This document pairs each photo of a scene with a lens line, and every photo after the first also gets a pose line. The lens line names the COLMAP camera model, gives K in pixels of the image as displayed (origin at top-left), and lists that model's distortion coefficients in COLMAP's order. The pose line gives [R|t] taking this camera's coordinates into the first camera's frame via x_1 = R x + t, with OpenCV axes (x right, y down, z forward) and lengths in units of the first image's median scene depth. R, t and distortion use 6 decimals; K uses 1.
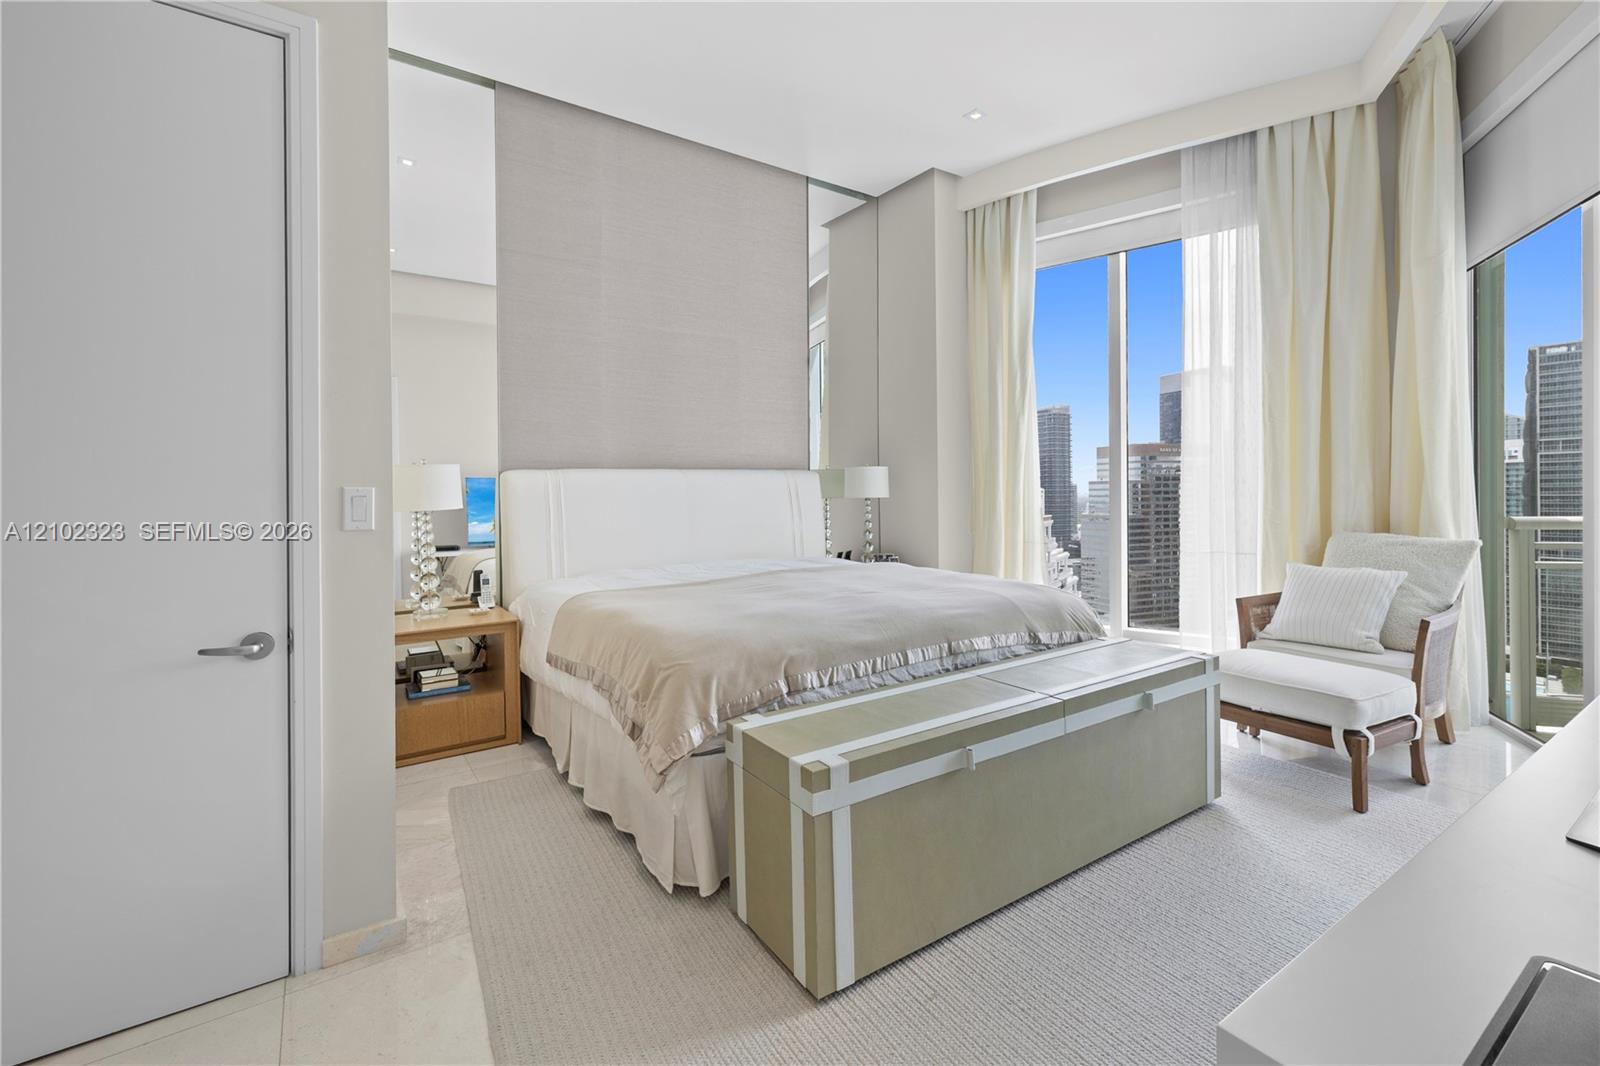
lens RADIAL K [[688.6, 0, 807.8], [0, 688.6, 489.6], [0, 0, 1]] dist [0.002886, 0.000245]
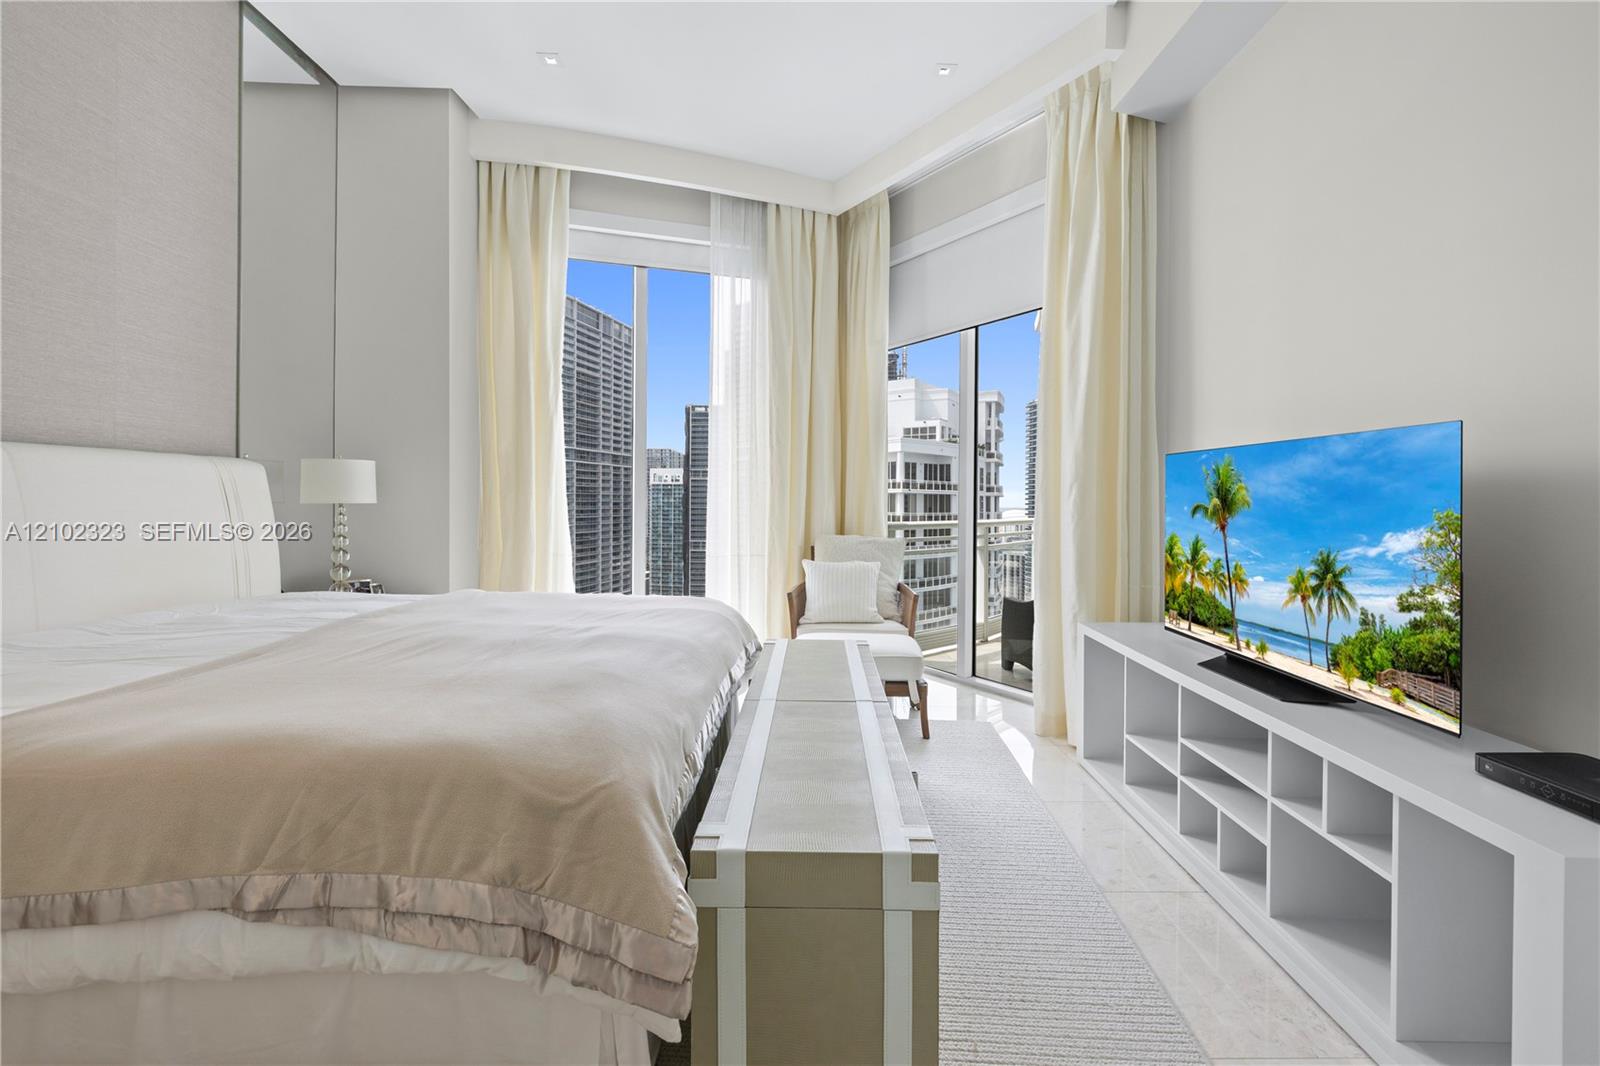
lens RADIAL K [[677.7, 0, 798.6], [0, 677.7, 513.3], [0, 0, 1]] dist [-0.002044, 0.000928]
pose [[0.571418, 0.004164, 0.820649, -0.253205], [-0.023218, 0.999669, 0.011095, 0.004072], [-0.820331, -0.025394, 0.571326, 0.242017]]
